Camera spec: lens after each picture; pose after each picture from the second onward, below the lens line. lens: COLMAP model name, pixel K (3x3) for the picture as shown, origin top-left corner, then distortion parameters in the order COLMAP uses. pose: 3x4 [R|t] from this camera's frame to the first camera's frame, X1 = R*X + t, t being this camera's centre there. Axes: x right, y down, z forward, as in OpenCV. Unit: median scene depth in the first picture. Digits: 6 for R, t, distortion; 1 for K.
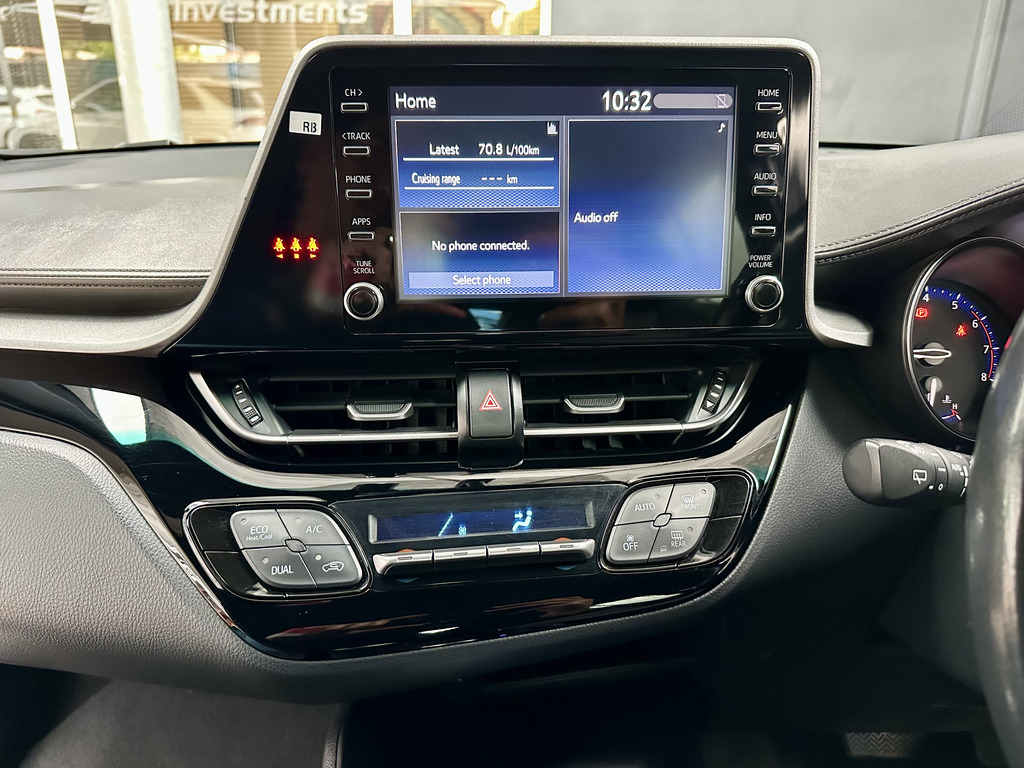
lens RADIAL K [[726.1, 0, 513.4], [0, 726.1, 389.8], [0, 0, 1]] dist [0.091240, -0.140102]
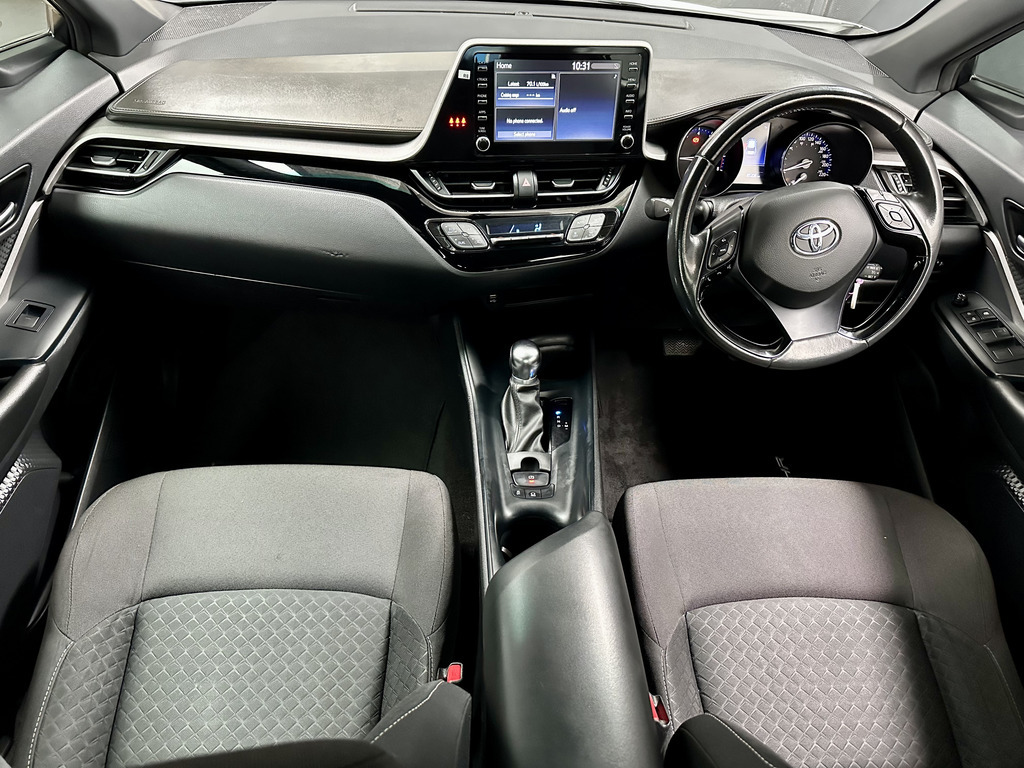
lens RADIAL K [[726.1, 0, 513.4], [0, 726.1, 389.8], [0, 0, 1]] dist [0.091240, -0.140102]
pose [[0.990992, -0.031032, 0.130278, -0.472376], [-0.013794, 0.943959, 0.329773, -0.156872], [-0.133210, -0.328600, 0.935028, -1.842805]]
